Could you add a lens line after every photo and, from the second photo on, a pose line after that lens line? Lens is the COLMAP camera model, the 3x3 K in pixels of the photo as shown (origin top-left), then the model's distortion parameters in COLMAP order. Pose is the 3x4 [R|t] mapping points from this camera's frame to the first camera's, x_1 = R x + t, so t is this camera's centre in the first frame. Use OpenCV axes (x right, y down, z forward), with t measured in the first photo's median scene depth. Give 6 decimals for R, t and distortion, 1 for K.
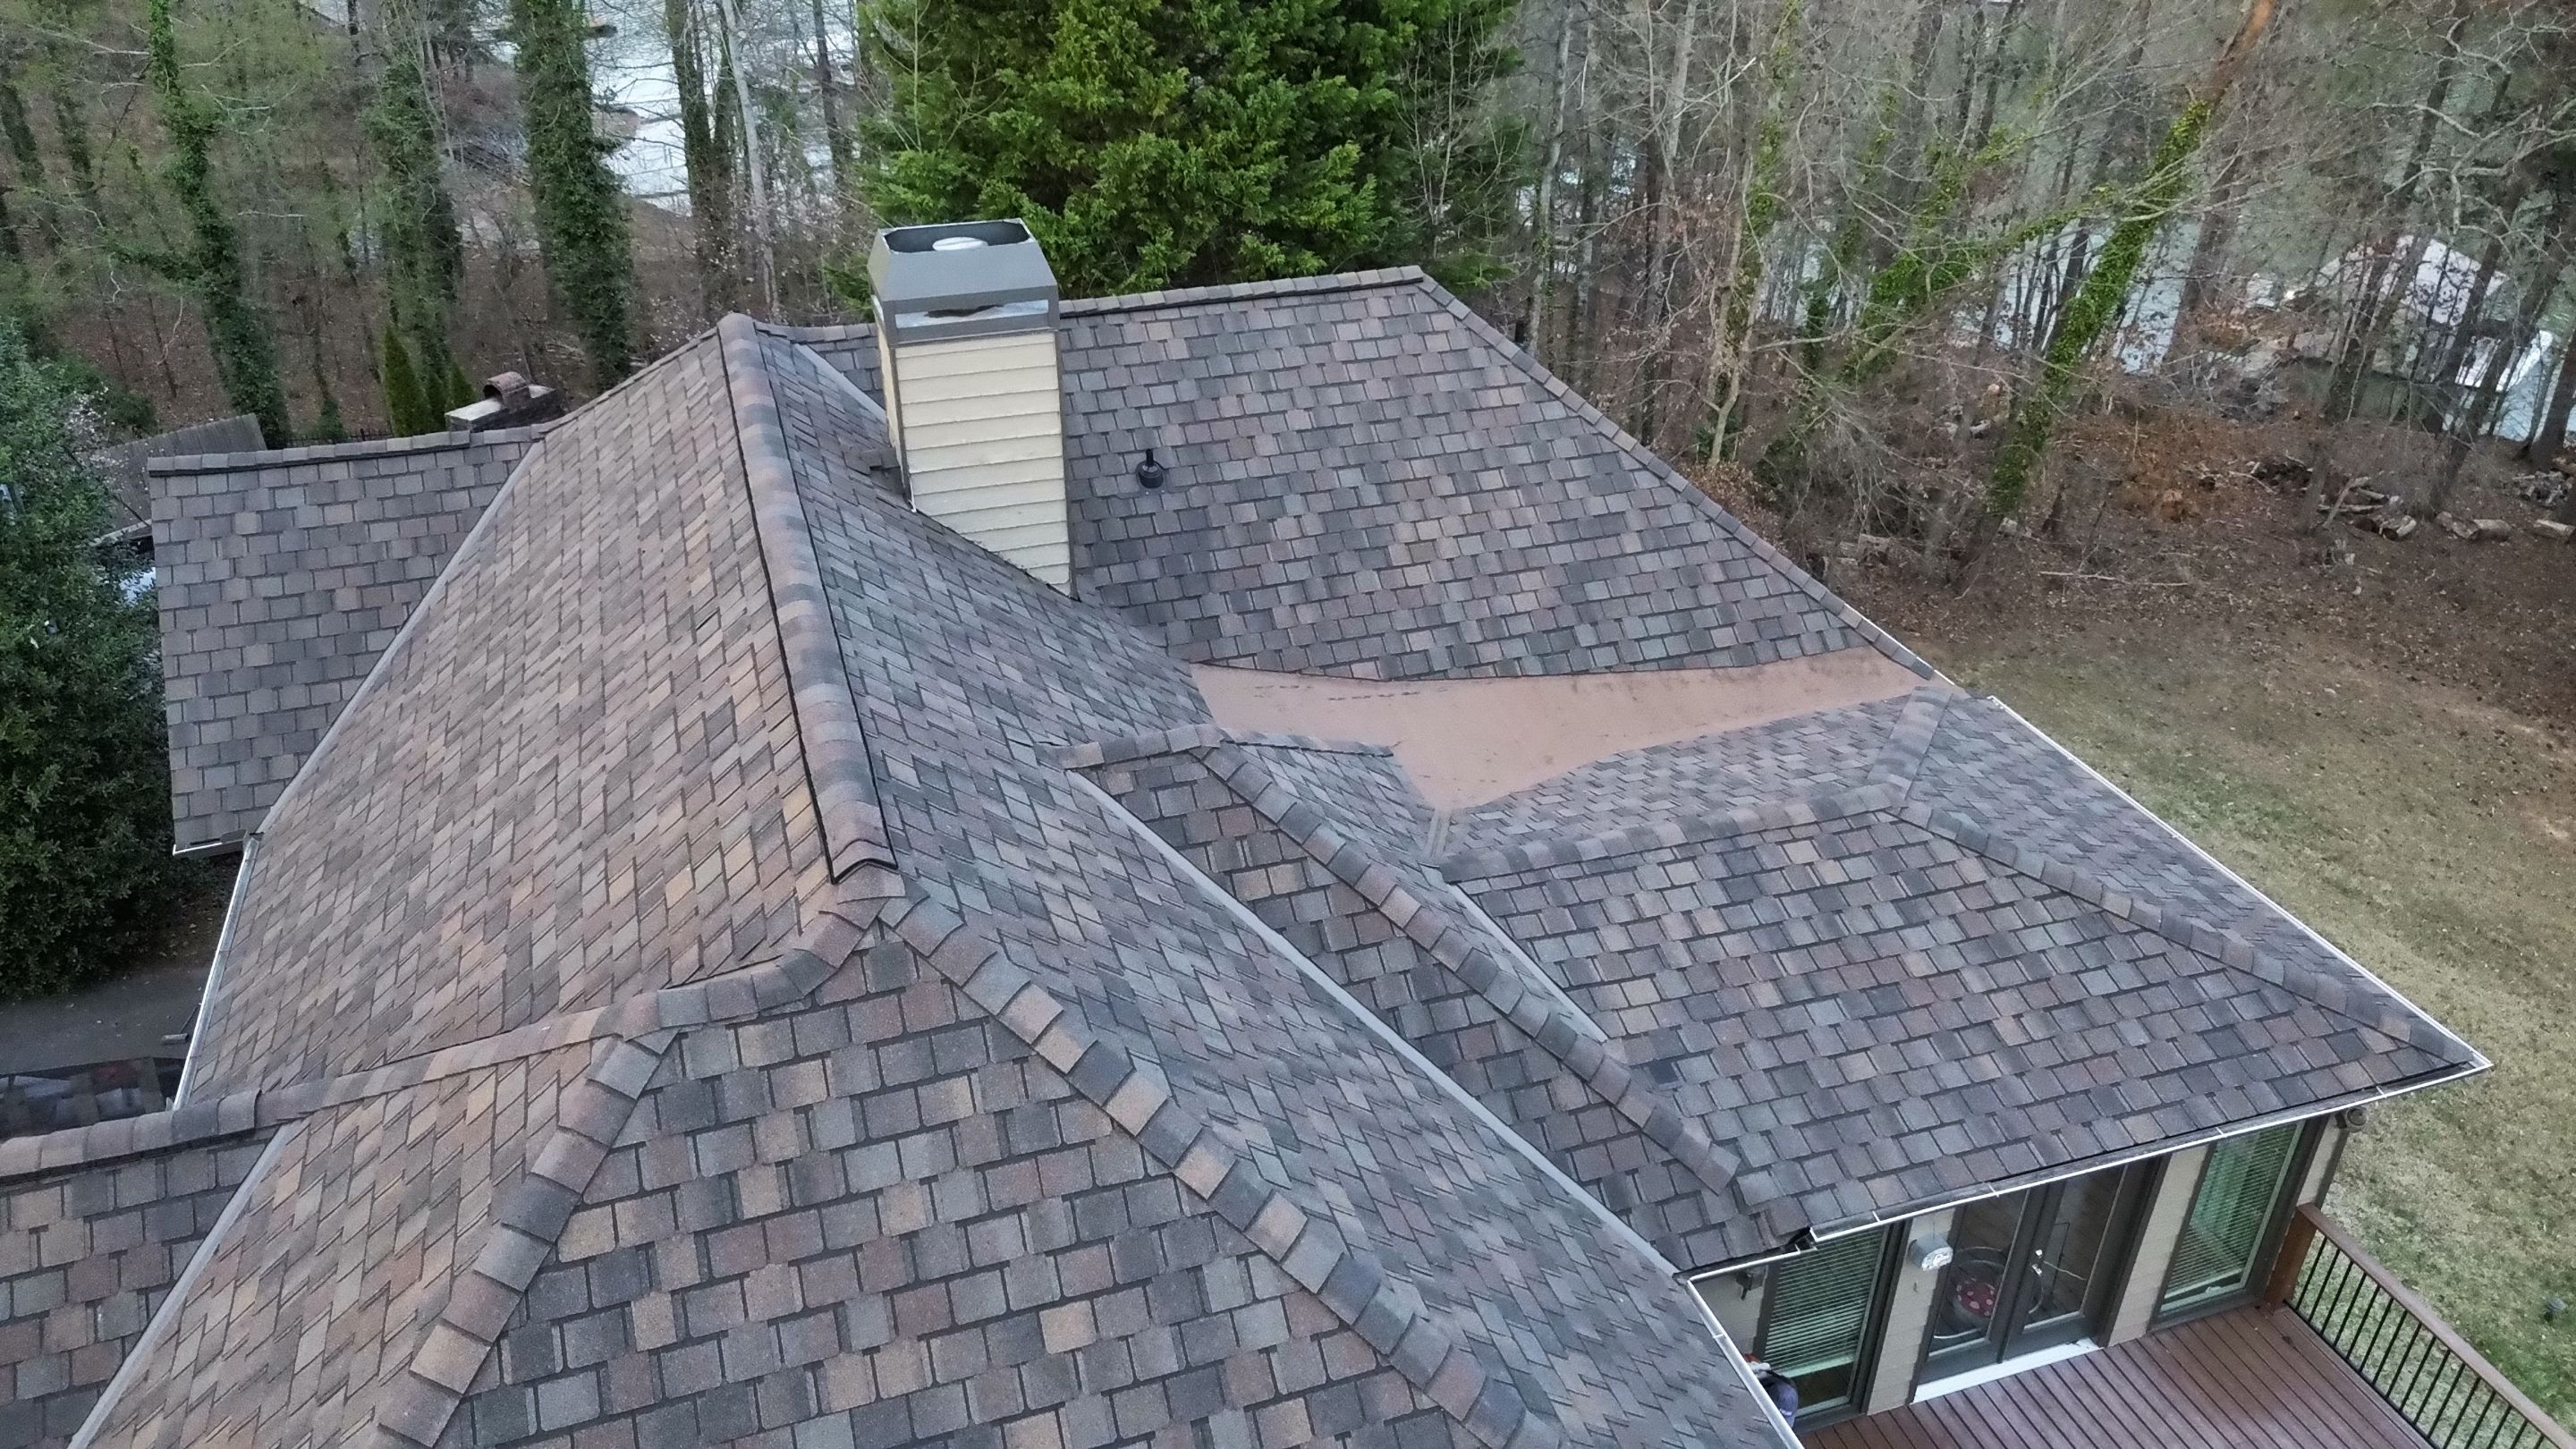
lens RADIAL K [[1819.9, 0, 1287.4], [0, 1819.9, 720.3], [0, 0, 1]] dist [0.083680, -0.082394]
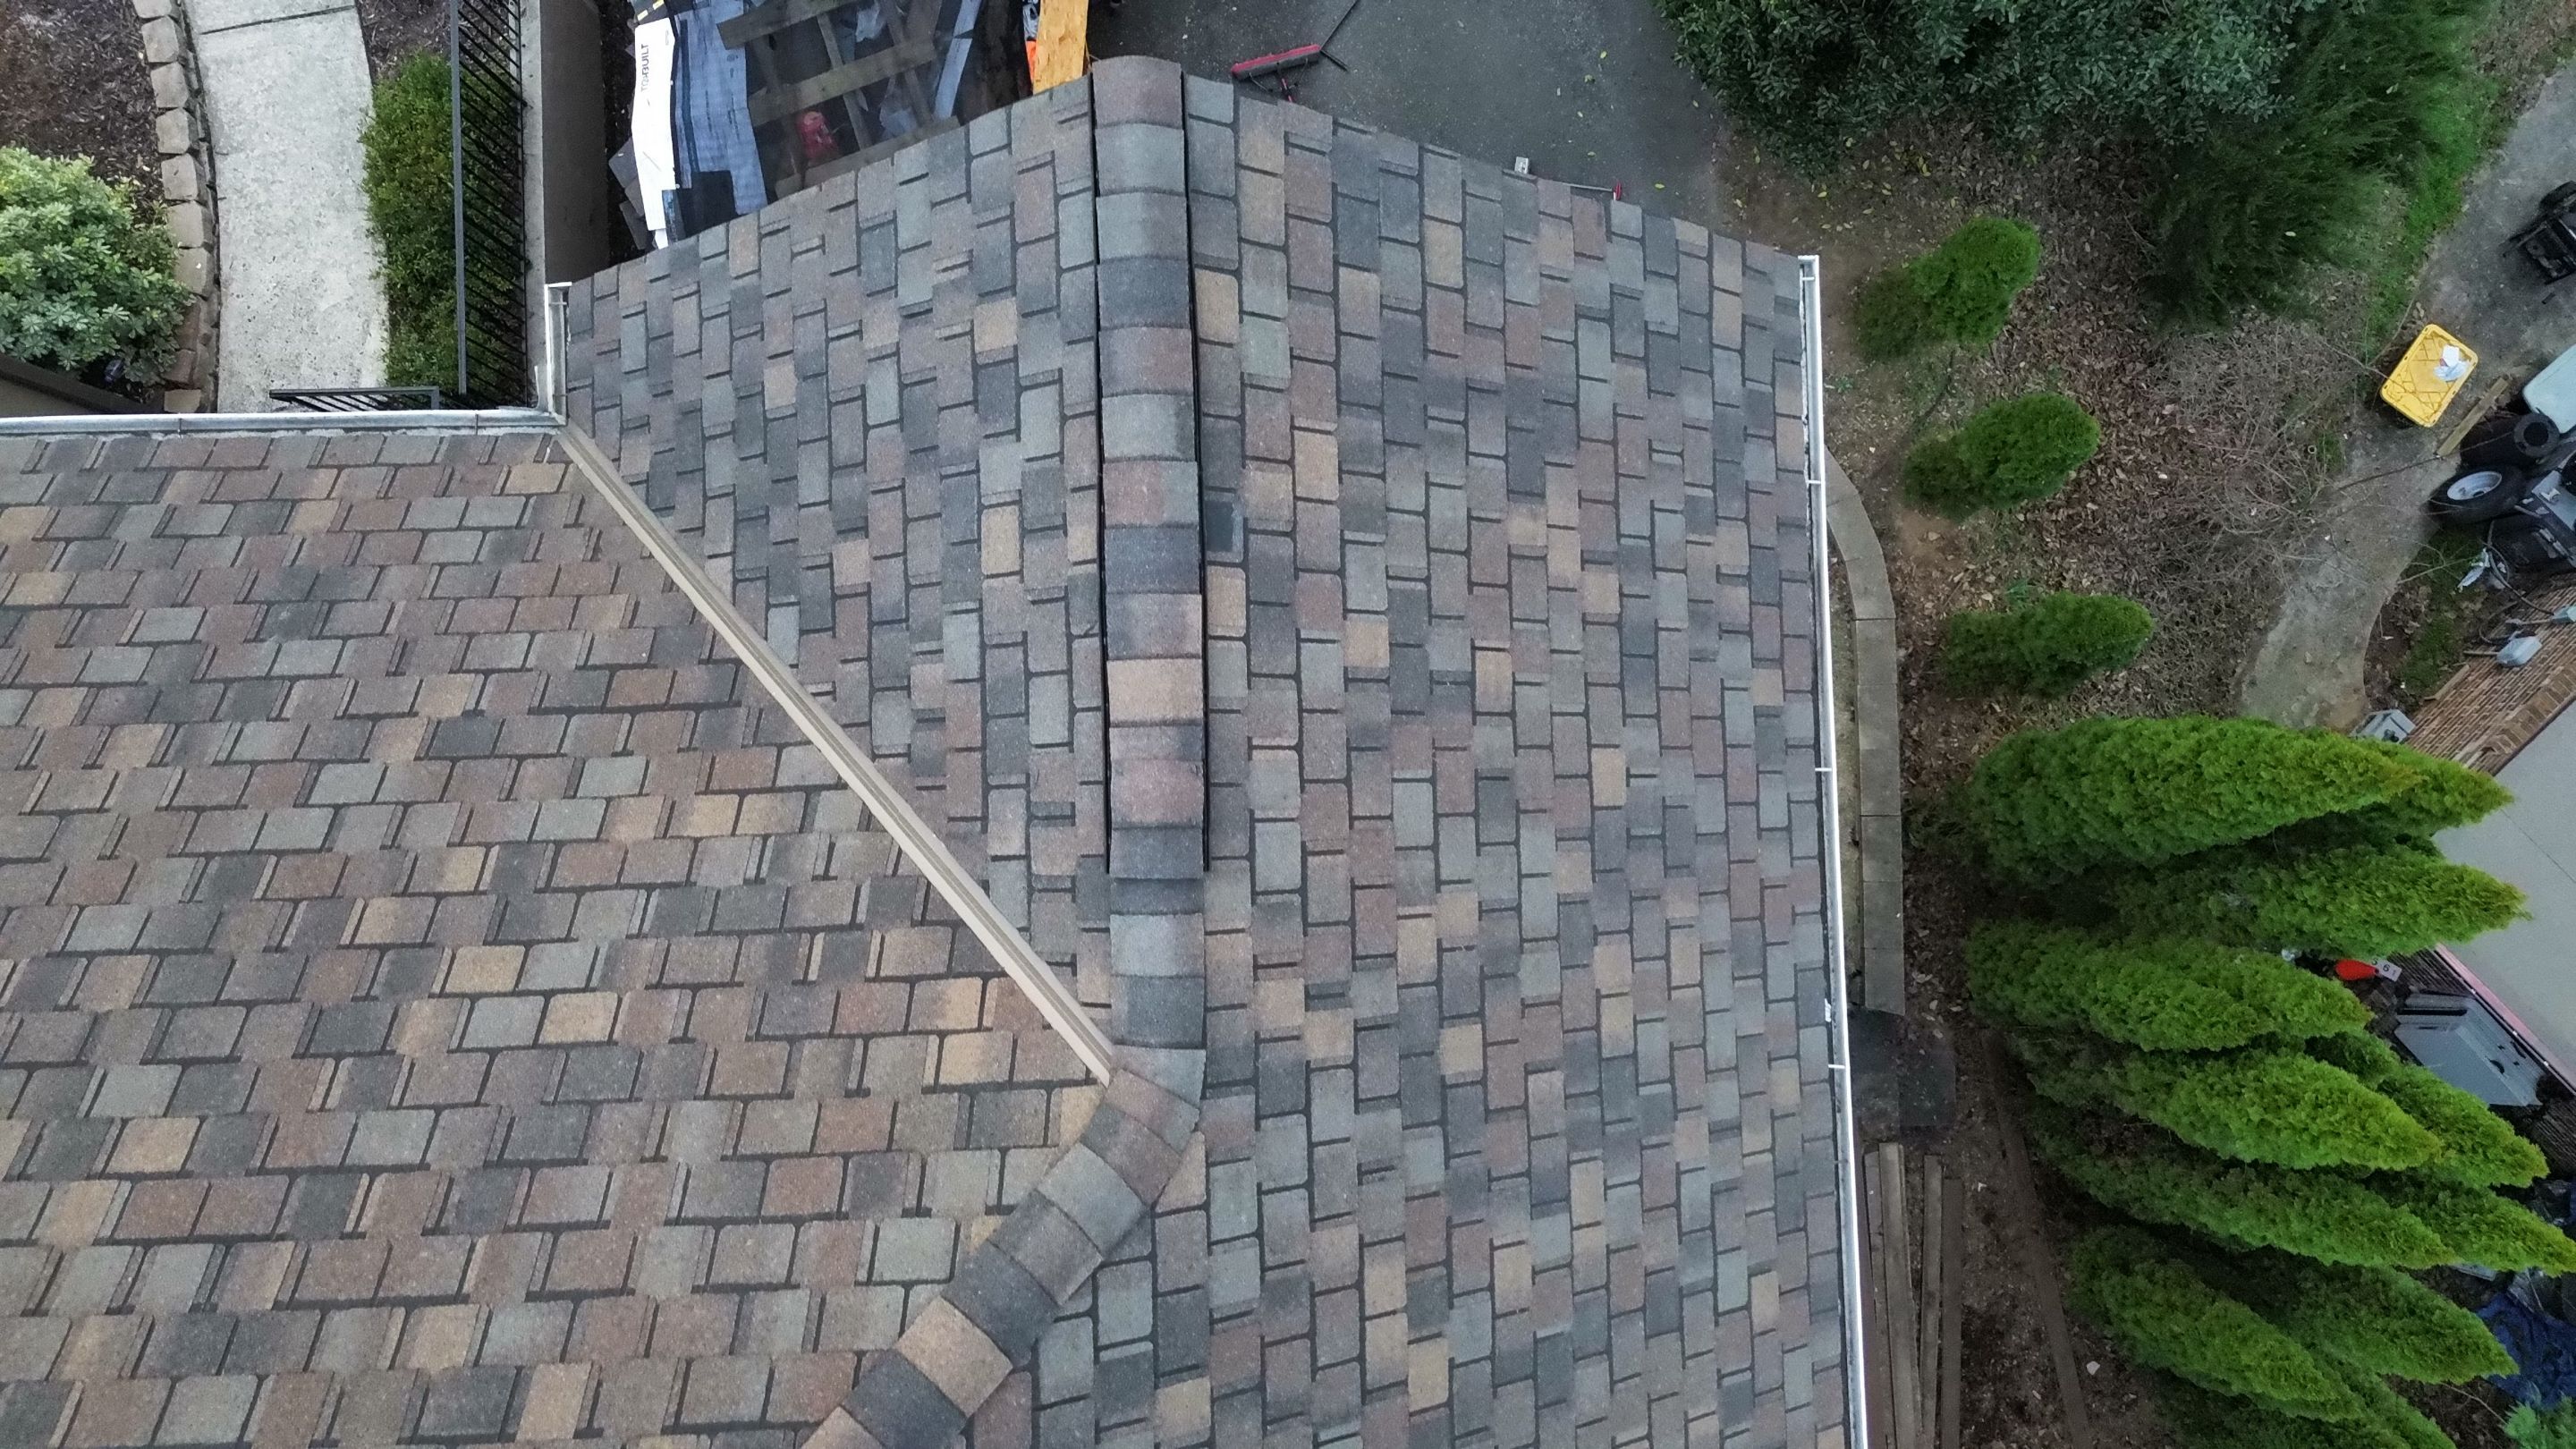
lens RADIAL K [[1819.9, 0, 1287.4], [0, 1819.9, 720.3], [0, 0, 1]] dist [0.083680, -0.082394]
pose [[-0.291230, 0.955613, -0.044598, -0.638446], [-0.487163, -0.108023, 0.866604, -0.629843], [0.823321, 0.274108, 0.496999, 1.164978]]
